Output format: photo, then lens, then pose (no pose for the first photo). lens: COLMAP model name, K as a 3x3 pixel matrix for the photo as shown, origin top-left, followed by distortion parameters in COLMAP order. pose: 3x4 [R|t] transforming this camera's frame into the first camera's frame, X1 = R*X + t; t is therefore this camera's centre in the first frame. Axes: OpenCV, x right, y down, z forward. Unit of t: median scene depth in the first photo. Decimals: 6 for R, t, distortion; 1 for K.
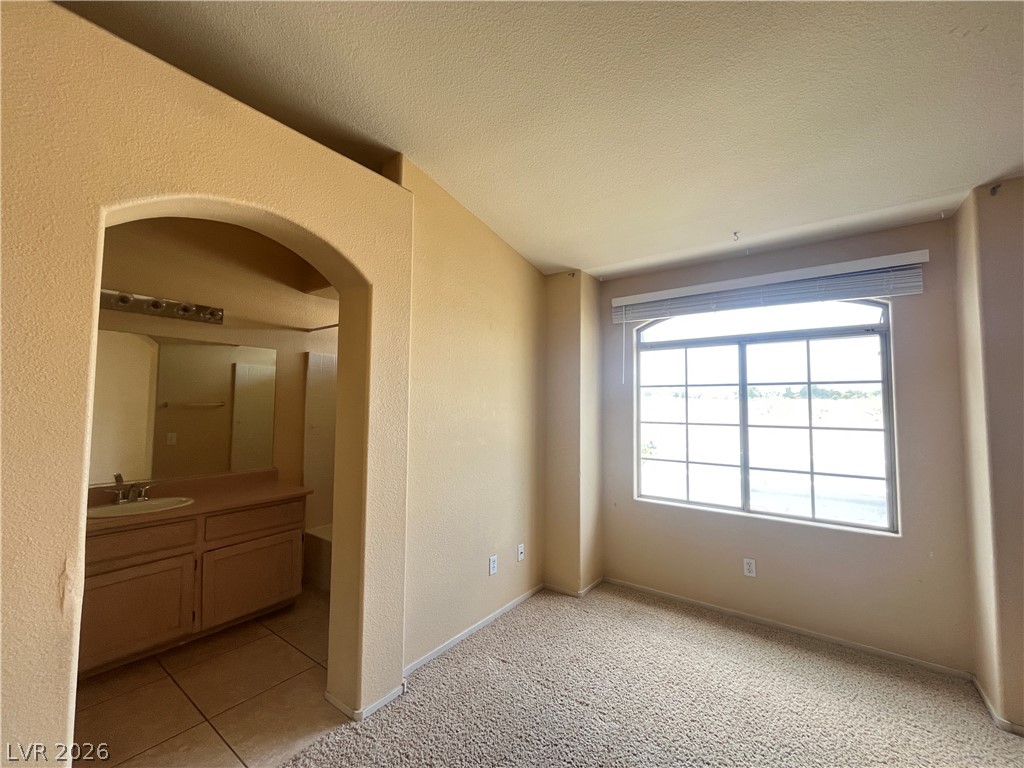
lens RADIAL K [[420.2, 0, 511.5], [0, 420.2, 382.5], [0, 0, 1]] dist [-0.002849, -0.000129]
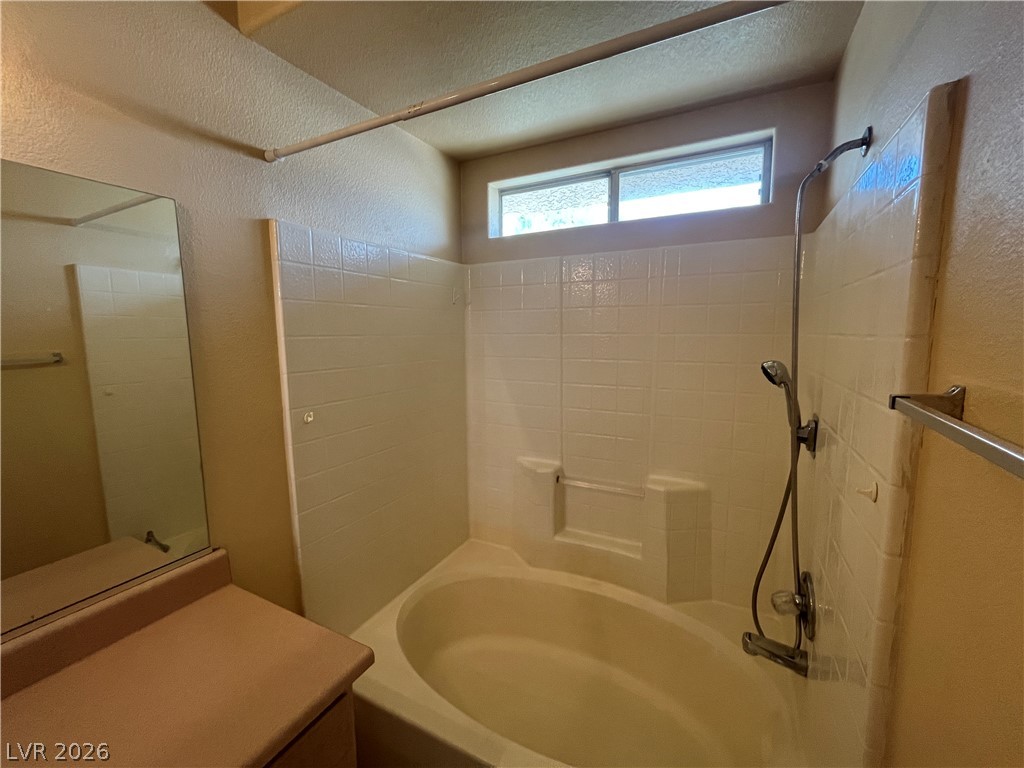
lens RADIAL K [[420.2, 0, 511.5], [0, 420.2, 382.5], [0, 0, 1]] dist [-0.002849, -0.000129]
pose [[0.988609, -0.035624, 0.146232, -0.464917], [0.008825, 0.983633, 0.179967, 0.002237], [-0.150250, -0.176626, 0.972743, 0.816465]]
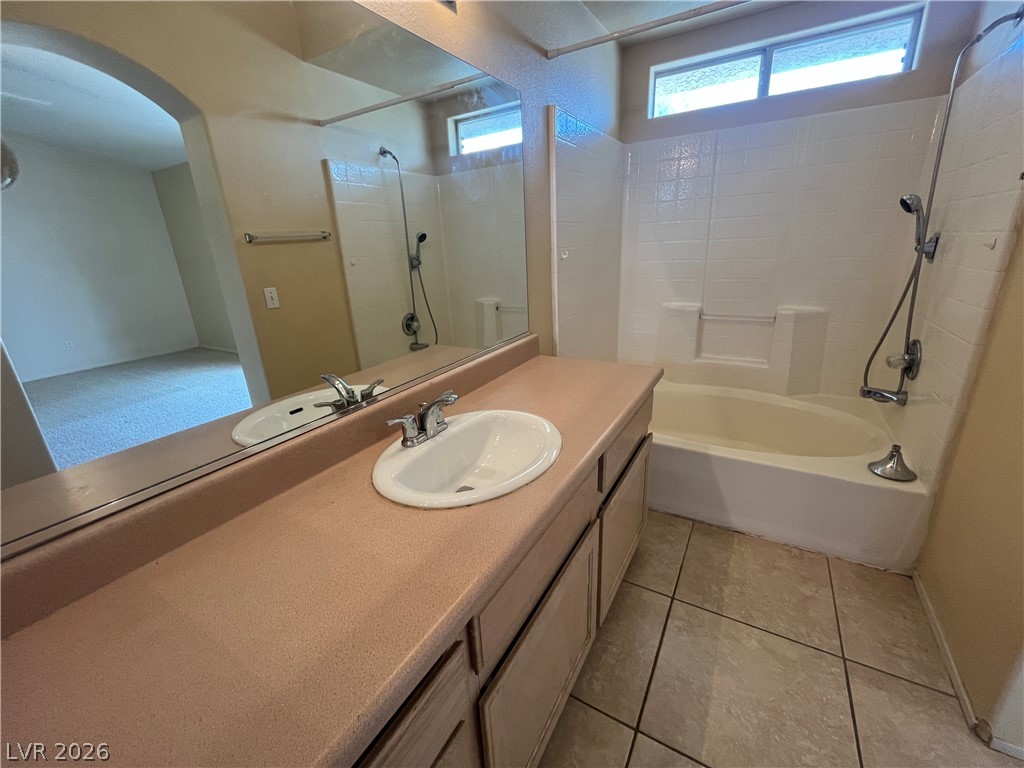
lens RADIAL K [[418.9, 0, 510.3], [0, 418.9, 381.8], [0, 0, 1]] dist [0.000205, -0.000863]
pose [[0.993777, -0.083597, 0.073615, -0.817718], [0.050634, 0.927678, 0.369931, 0.064471], [-0.099216, -0.363902, 0.926138, 0.570230]]
